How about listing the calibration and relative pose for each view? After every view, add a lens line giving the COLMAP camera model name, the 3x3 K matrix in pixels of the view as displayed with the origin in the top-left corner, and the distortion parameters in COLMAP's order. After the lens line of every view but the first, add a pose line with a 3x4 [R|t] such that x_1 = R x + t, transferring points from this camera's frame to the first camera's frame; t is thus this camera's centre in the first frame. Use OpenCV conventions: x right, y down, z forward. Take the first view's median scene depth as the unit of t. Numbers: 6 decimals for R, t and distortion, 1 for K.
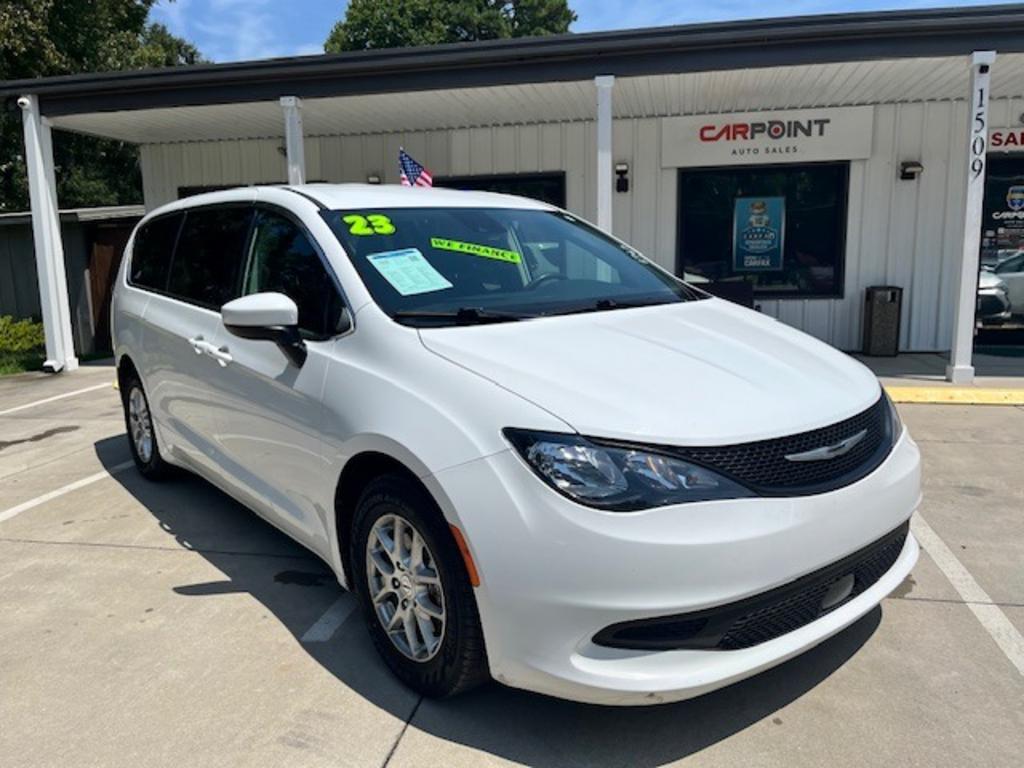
lens RADIAL K [[785.9, 0, 512.9], [0, 785.9, 379.4], [0, 0, 1]] dist [0.035218, -0.055516]
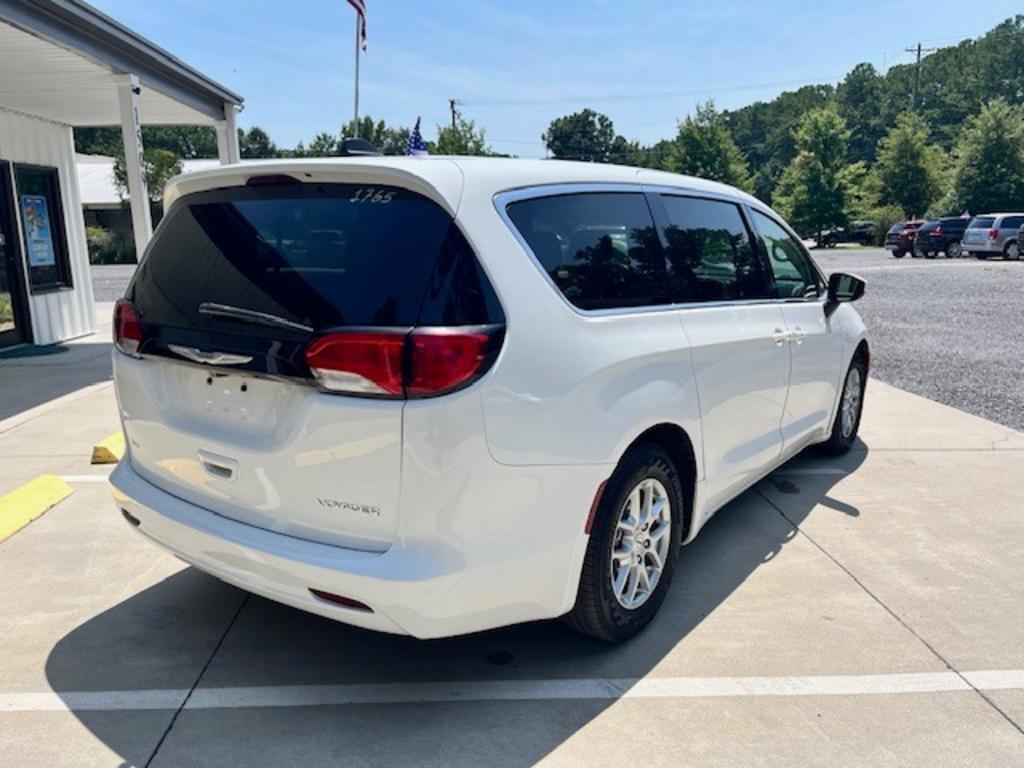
lens RADIAL K [[785.9, 0, 509.8], [0, 785.9, 389.2], [0, 0, 1]] dist [0.035218, -0.055516]
pose [[-0.256981, -0.164933, 0.952238, -0.675058], [0.167063, 0.962913, 0.211868, -0.131391], [-0.951867, 0.213530, -0.219896, 0.822491]]
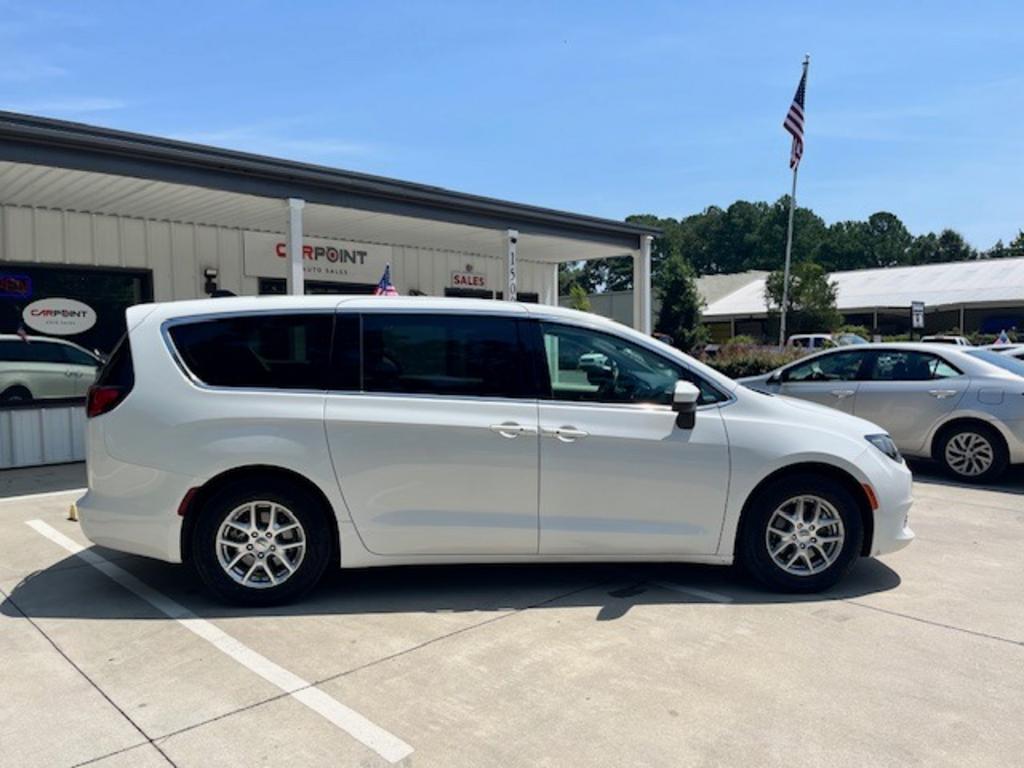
lens RADIAL K [[785.9, 0, 507.1], [0, 785.9, 381.1], [0, 0, 1]] dist [0.035218, -0.055516]
pose [[0.550527, -0.020989, 0.834553, -0.722406], [0.124923, 0.990499, -0.057497, -0.025929], [-0.825418, 0.135908, 0.547919, 0.183610]]
